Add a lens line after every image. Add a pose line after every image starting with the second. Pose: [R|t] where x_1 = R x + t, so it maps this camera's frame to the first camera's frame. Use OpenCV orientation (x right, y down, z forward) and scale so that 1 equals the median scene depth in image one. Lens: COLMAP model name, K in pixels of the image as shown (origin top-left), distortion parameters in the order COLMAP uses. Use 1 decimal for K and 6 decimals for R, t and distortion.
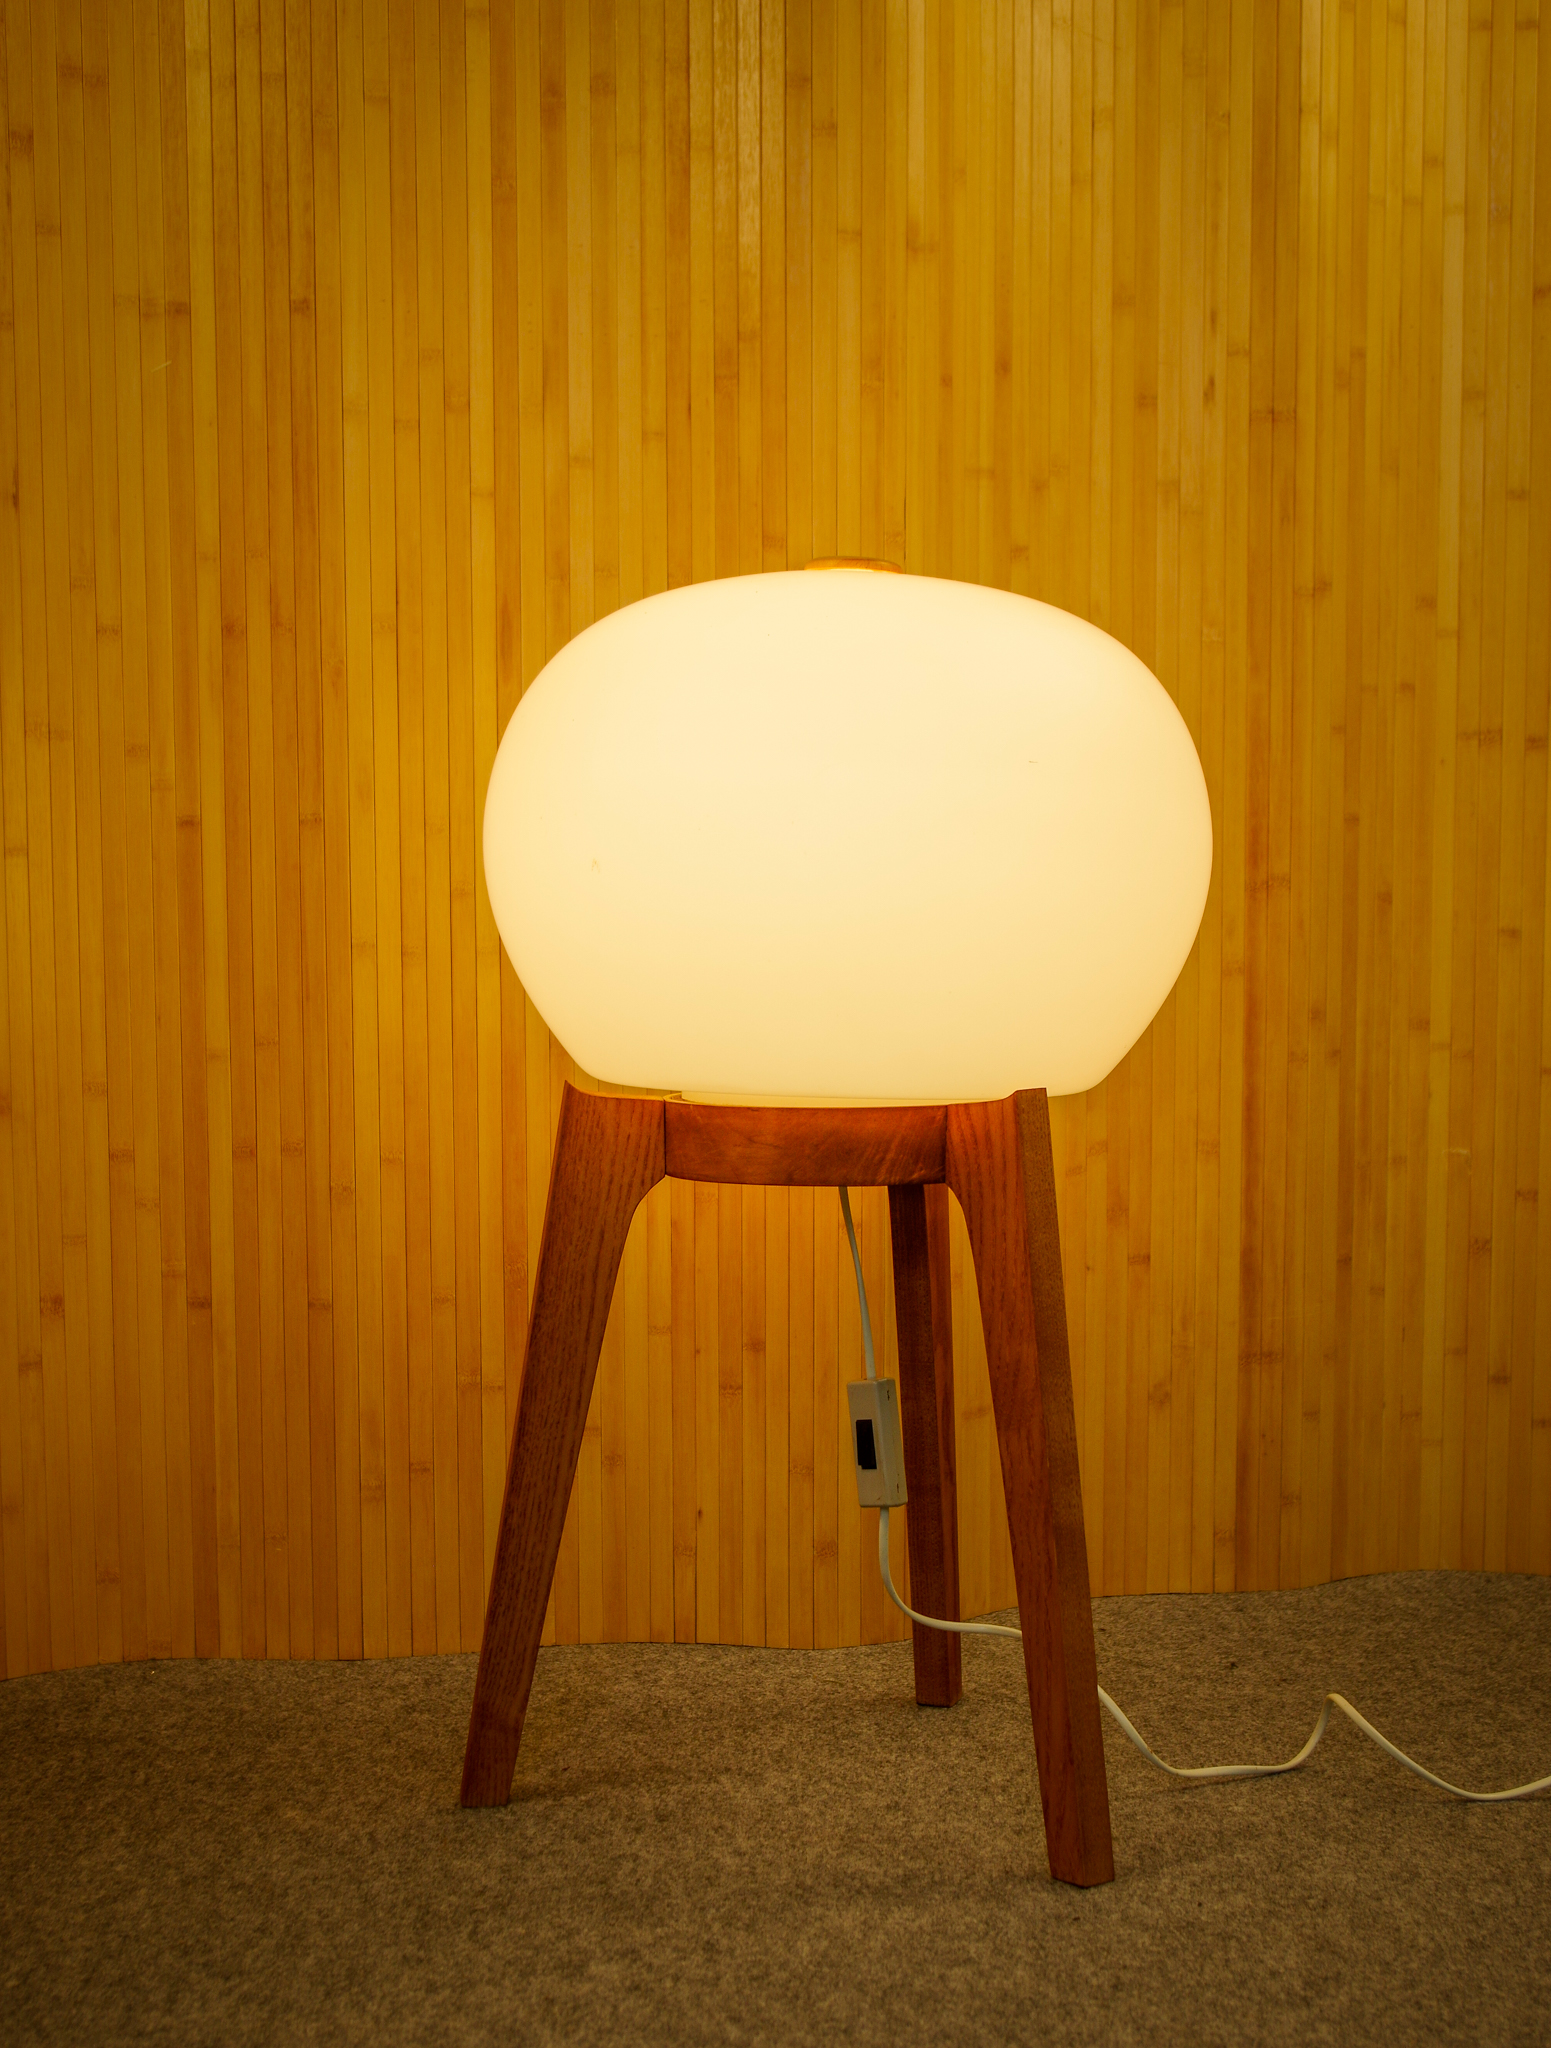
lens RADIAL K [[3099.0, 0, 781.9], [0, 3099.0, 1169.1], [0, 0, 1]] dist [-0.012510, 0.009477]
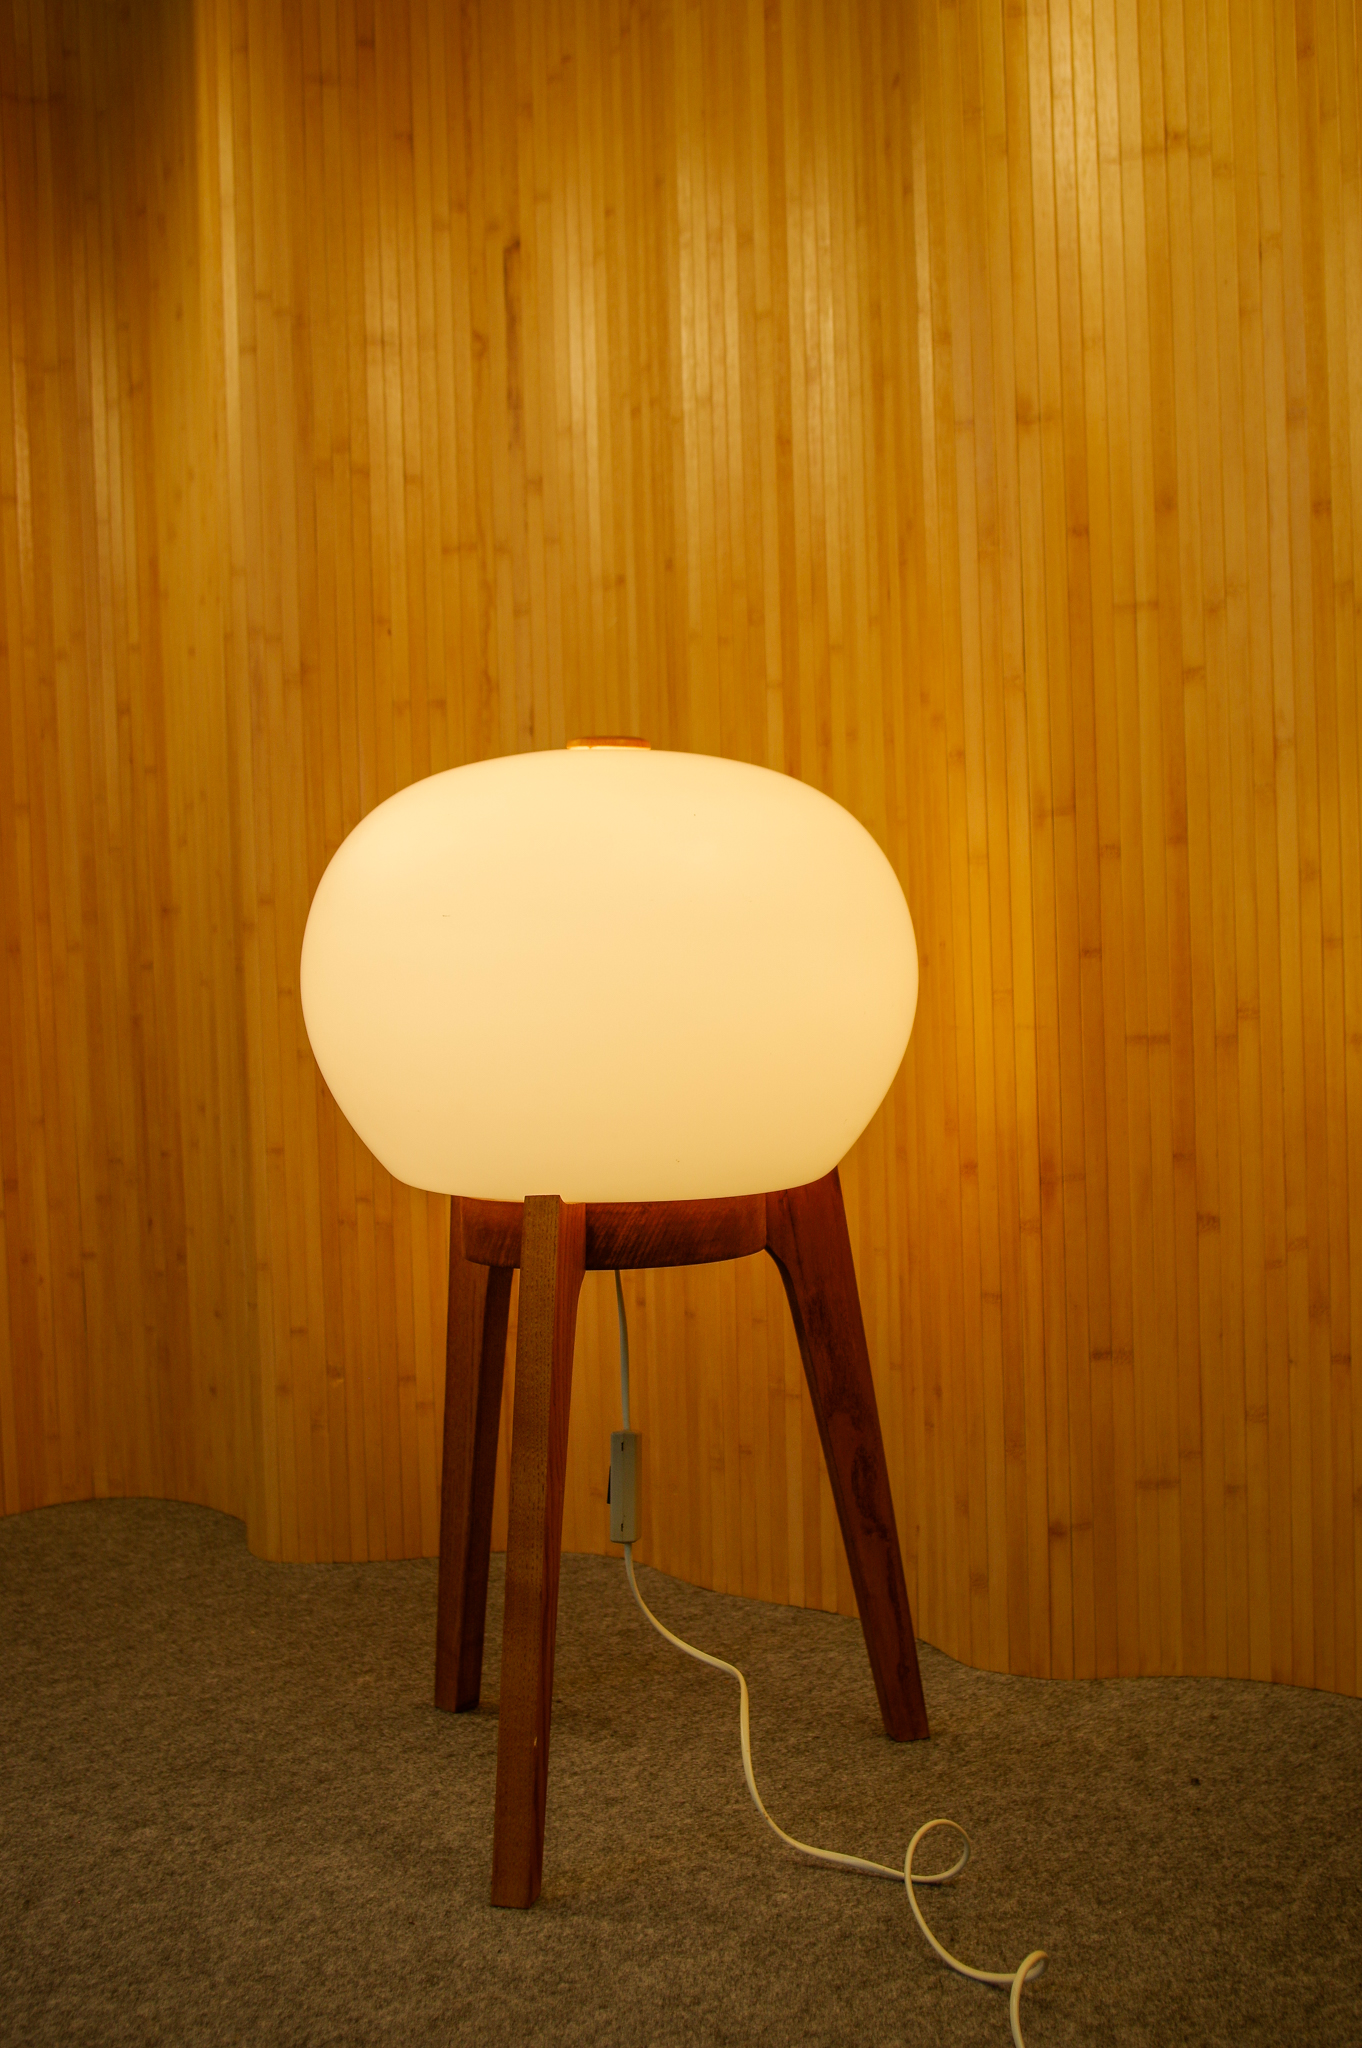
lens RADIAL K [[2218.4, 0, 681.0], [0, 2218.4, 1024.0], [0, 0, 1]] dist [-0.064855, 0.050666]
pose [[0.589957, 0.007906, -0.807396, 0.612511], [-0.043951, 0.998784, -0.022335, -0.058098], [0.806237, 0.048662, 0.589588, 0.443305]]
